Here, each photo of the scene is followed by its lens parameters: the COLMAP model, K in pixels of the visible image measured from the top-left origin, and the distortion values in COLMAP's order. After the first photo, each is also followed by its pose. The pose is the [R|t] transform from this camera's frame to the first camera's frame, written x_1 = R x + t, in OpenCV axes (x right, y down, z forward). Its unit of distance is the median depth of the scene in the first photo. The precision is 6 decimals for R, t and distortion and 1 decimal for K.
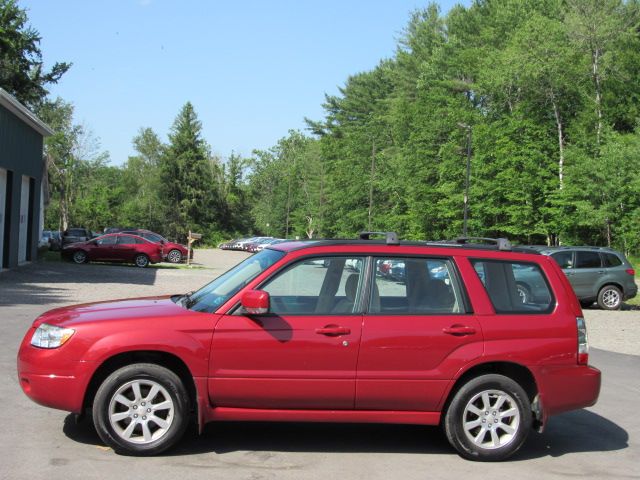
lens RADIAL K [[887.5, 0, 317.2], [0, 887.5, 245.4], [0, 0, 1]] dist [-0.078829, 0.000000]
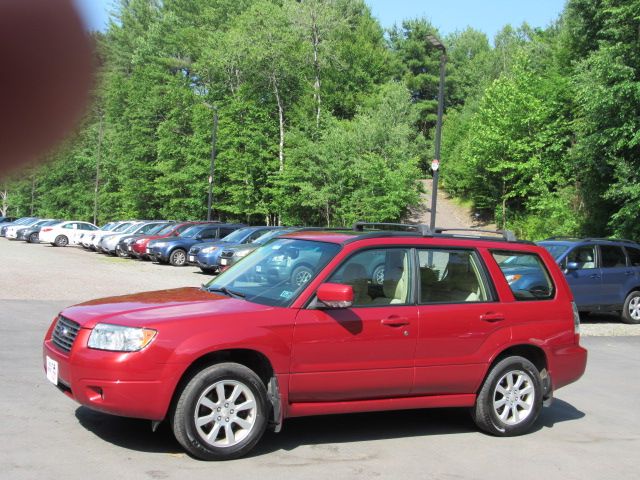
lens RADIAL K [[887.5, 0, 314.1], [0, 887.5, 242.0], [0, 0, 1]] dist [-0.078829, 0.000000]
pose [[0.934736, -0.001187, 0.355341, -0.063195], [-0.006880, 0.999747, 0.021438, -0.002437], [-0.355276, -0.022484, 0.934491, 0.011276]]
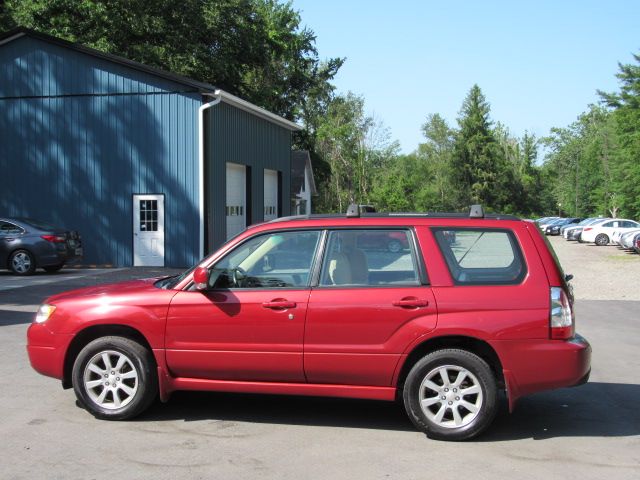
lens RADIAL K [[887.5, 0, 299.5], [0, 887.5, 235.3], [0, 0, 1]] dist [-0.078829, 0.000000]
pose [[0.932640, -0.039161, -0.358677, 0.059130], [0.040985, 0.999157, -0.002521, 0.003001], [0.358473, -0.012349, 0.933458, 0.008840]]
